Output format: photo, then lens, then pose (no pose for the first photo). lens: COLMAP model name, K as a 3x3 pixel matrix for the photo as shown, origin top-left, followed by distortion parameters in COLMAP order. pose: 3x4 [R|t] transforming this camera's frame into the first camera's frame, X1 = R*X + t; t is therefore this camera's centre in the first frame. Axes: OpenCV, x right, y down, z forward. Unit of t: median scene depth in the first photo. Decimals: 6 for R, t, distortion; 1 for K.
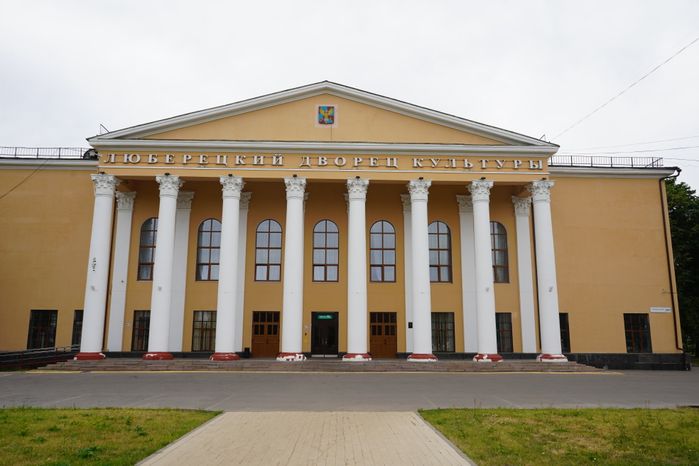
lens RADIAL K [[553.0, 0, 349.5], [0, 553.0, 229.8], [0, 0, 1]] dist [-0.032839, 0.006879]
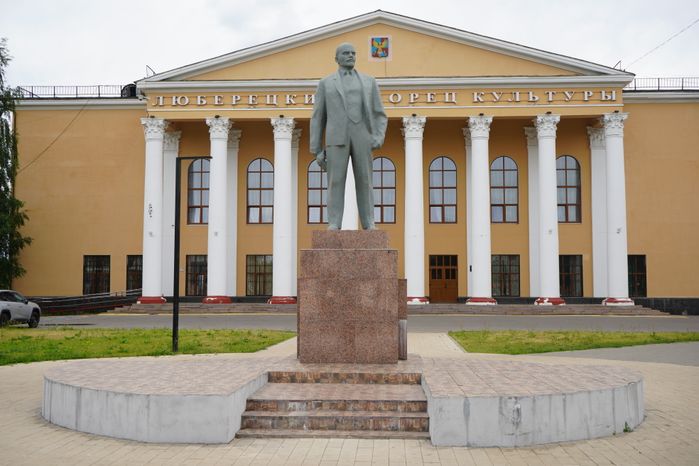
lens RADIAL K [[785.0, 0, 348.7], [0, 785.0, 233.1], [0, 0, 1]] dist [-0.059612, 0.000000]
pose [[0.995750, -0.008056, -0.091749, 0.024790], [0.019544, 0.991963, 0.125013, -0.063179], [0.090005, -0.126275, 0.987904, -0.359289]]
